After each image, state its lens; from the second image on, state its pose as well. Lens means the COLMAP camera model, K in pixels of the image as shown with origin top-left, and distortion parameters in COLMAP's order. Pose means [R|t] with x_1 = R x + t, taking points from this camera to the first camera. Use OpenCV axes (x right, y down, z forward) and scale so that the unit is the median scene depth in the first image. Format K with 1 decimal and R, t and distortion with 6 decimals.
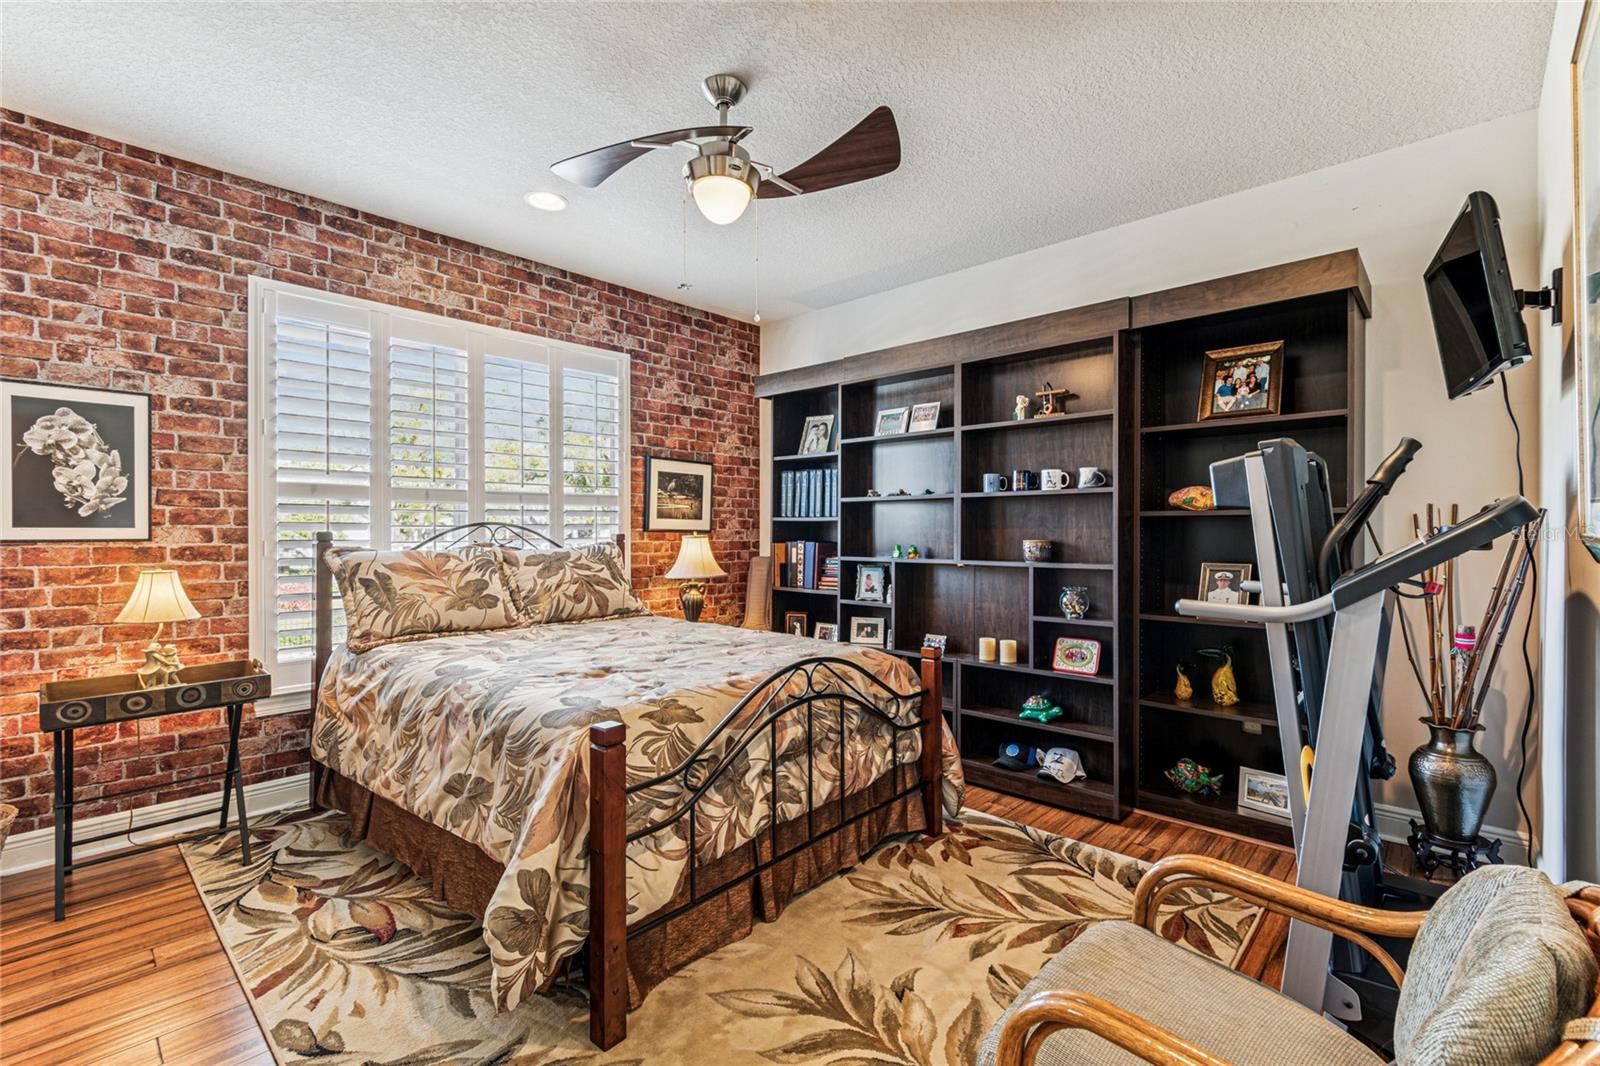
lens RADIAL K [[711.9, 0, 805.6], [0, 711.9, 528.5], [0, 0, 1]] dist [0.009193, -0.003305]
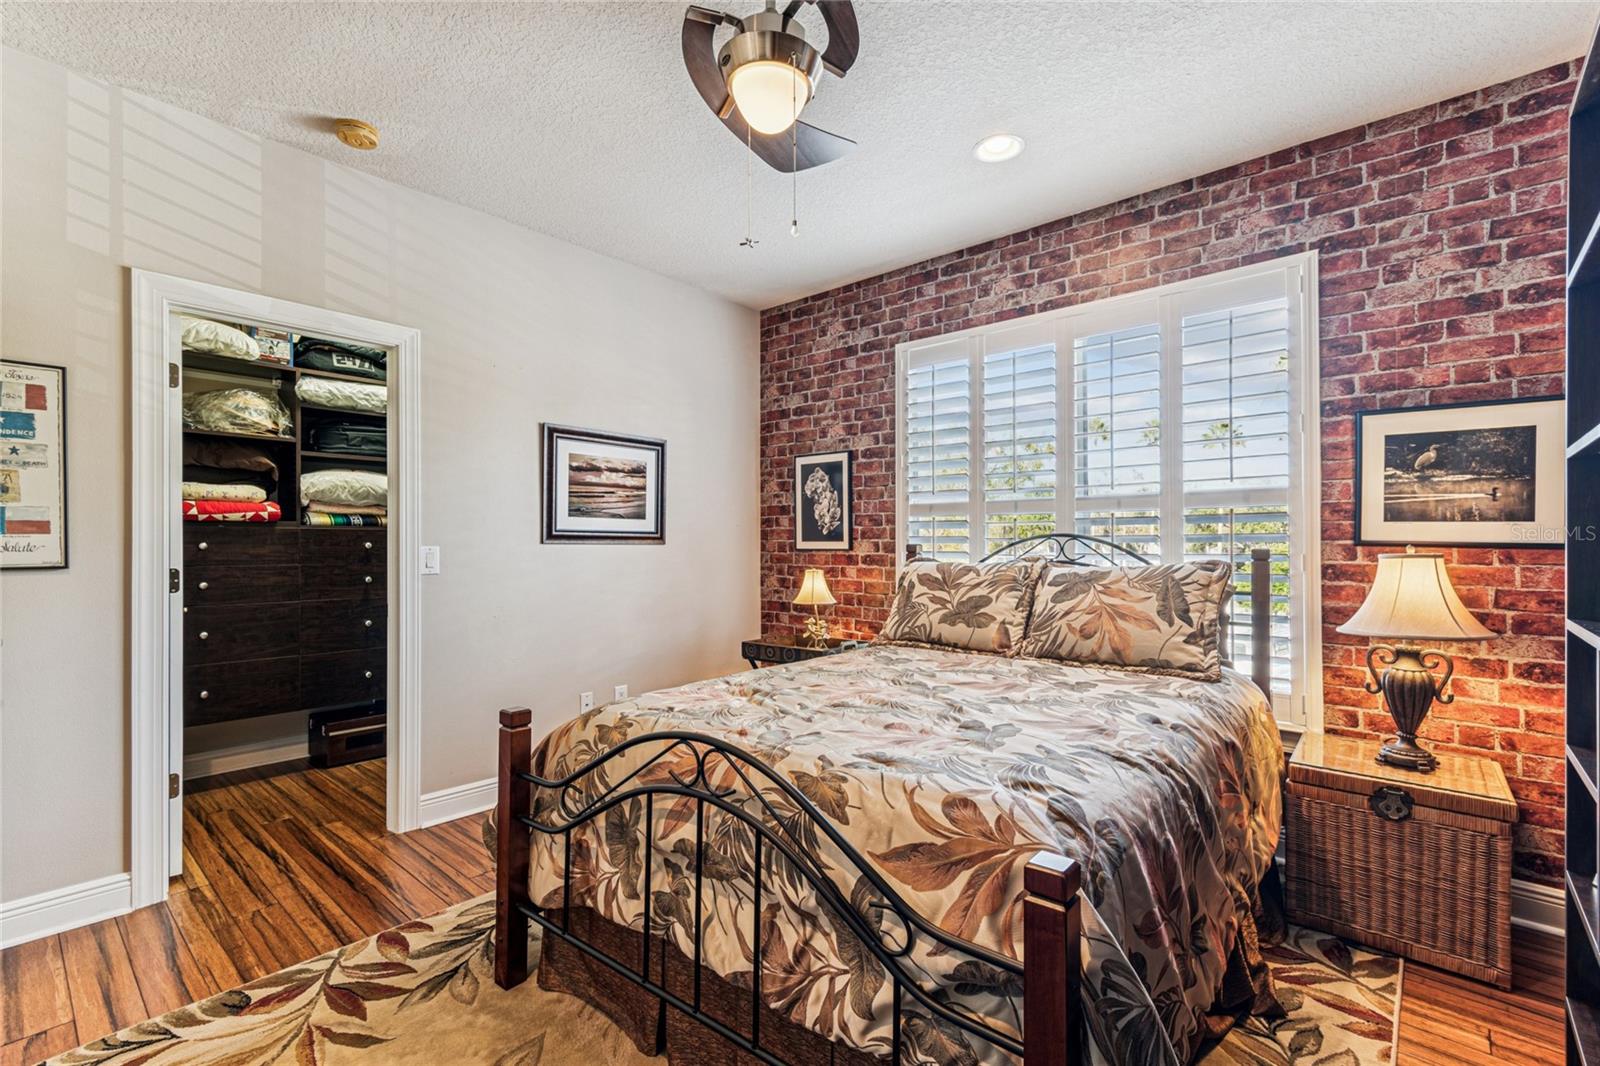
lens RADIAL K [[711.9, 0, 806.1], [0, 711.9, 542.9], [0, 0, 1]] dist [0.009193, -0.003305]
pose [[0.023220, -0.003766, -0.999723, 0.472584], [-0.000850, 0.999992, -0.003787, 0.006591], [0.999730, 0.000938, 0.023217, 0.768802]]
